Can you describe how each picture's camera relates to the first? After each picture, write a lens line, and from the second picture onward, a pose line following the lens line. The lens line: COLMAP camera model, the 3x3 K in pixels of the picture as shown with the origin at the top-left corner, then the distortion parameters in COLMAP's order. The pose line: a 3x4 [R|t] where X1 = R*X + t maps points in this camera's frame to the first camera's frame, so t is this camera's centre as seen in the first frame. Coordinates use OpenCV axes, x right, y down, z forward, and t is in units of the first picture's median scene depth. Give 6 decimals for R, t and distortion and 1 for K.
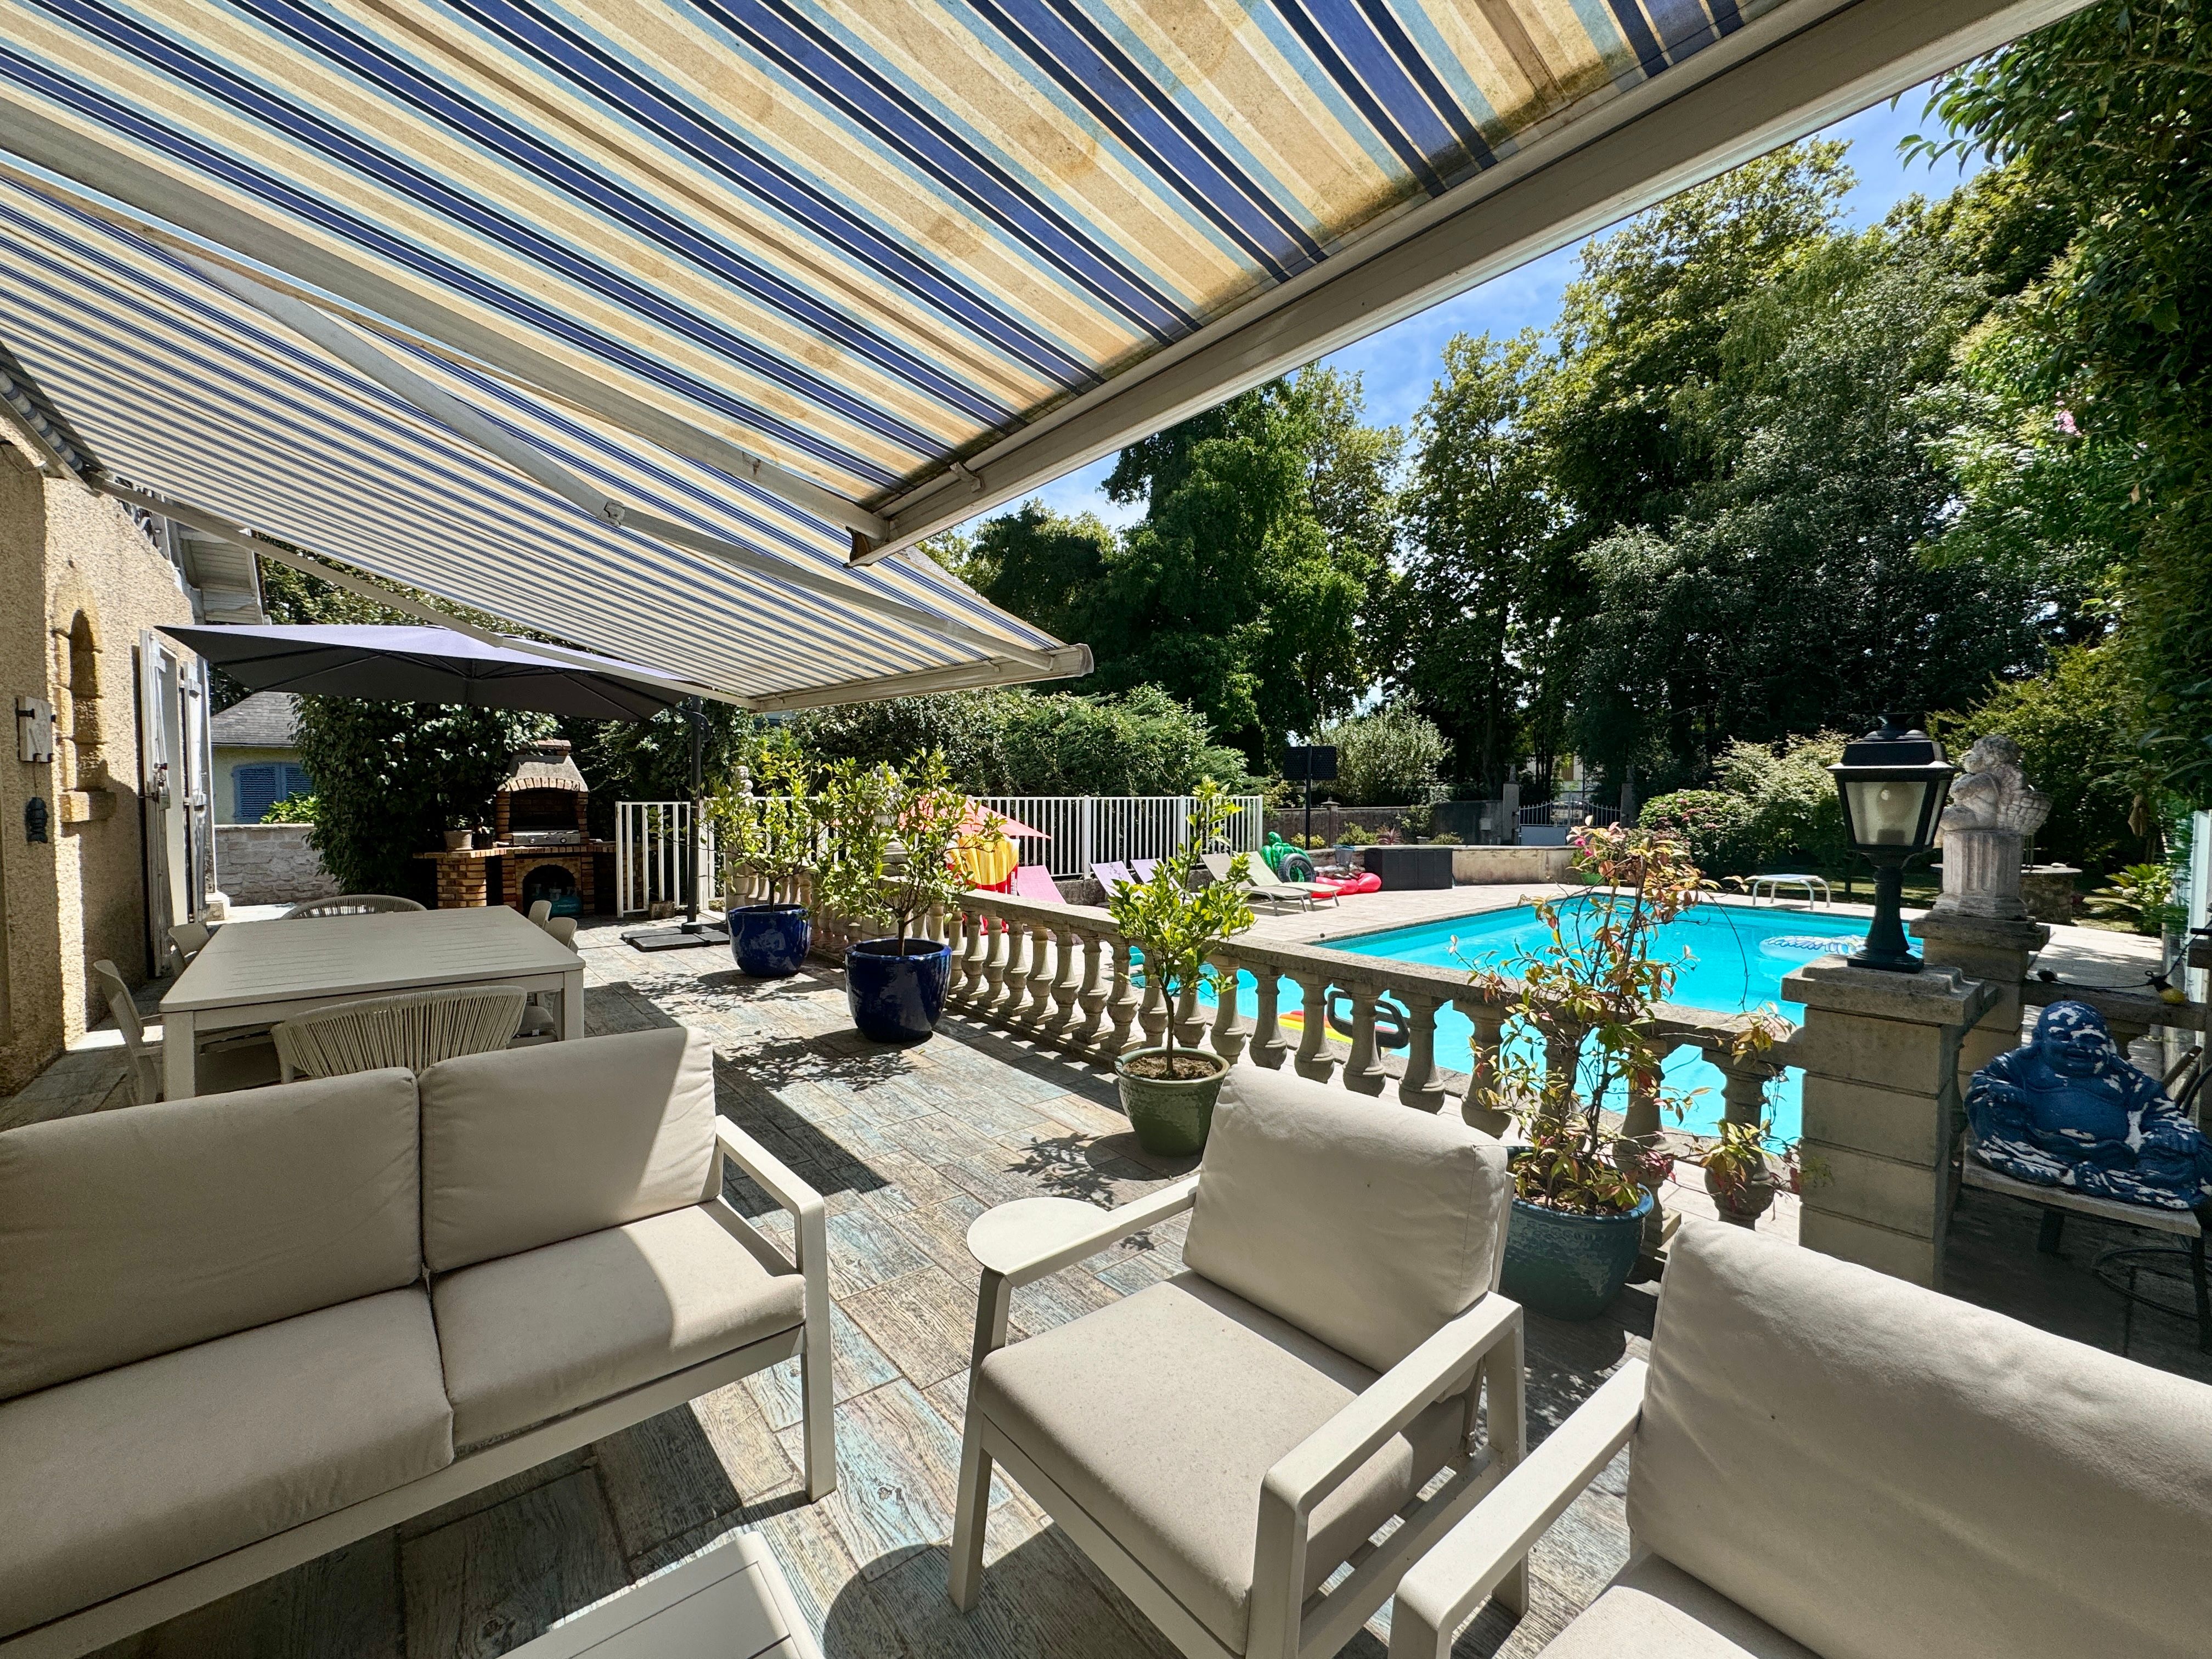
lens RADIAL K [[886.3, 0, 1109.1], [0, 886.3, 835.6], [0, 0, 1]] dist [-0.000312, -0.000046]
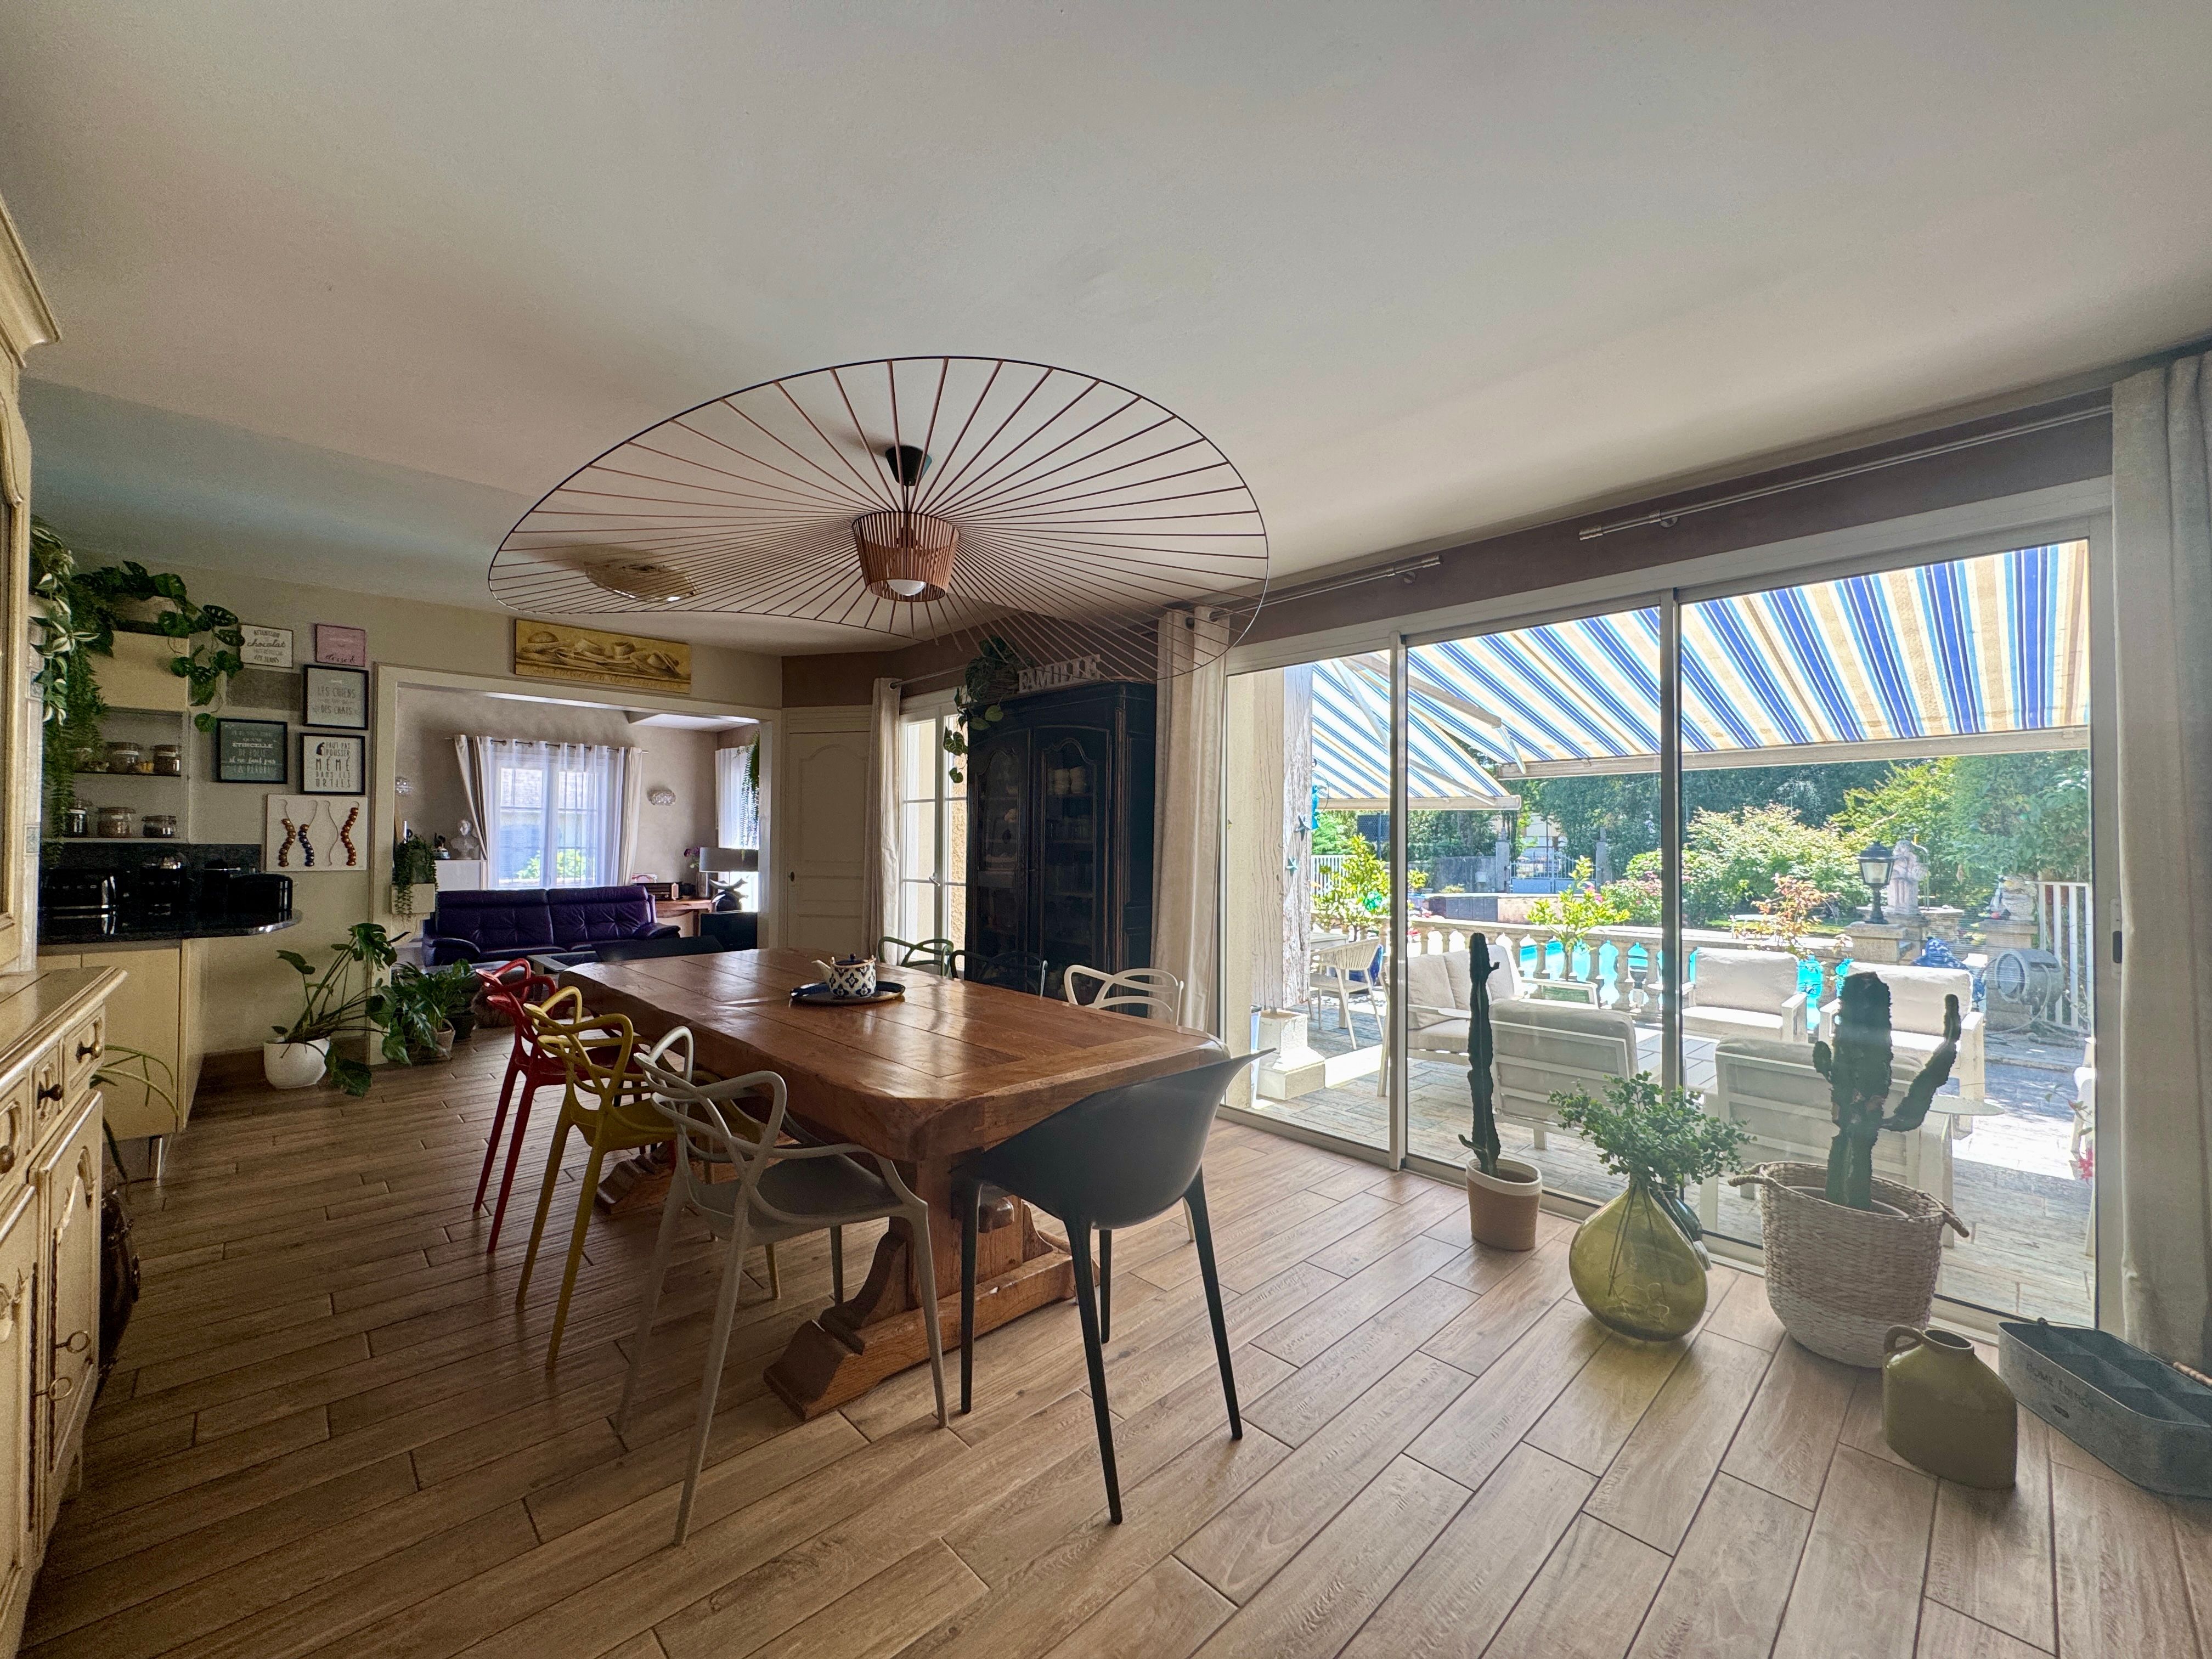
lens RADIAL K [[886.3, 0, 1103.4], [0, 886.3, 831.9], [0, 0, 1]] dist [-0.000312, -0.000046]
pose [[0.998461, 0.002129, 0.055424, -0.244424], [0.001442, 0.997929, -0.064303, 0.003398], [-0.055446, 0.064284, 0.996390, -0.239104]]
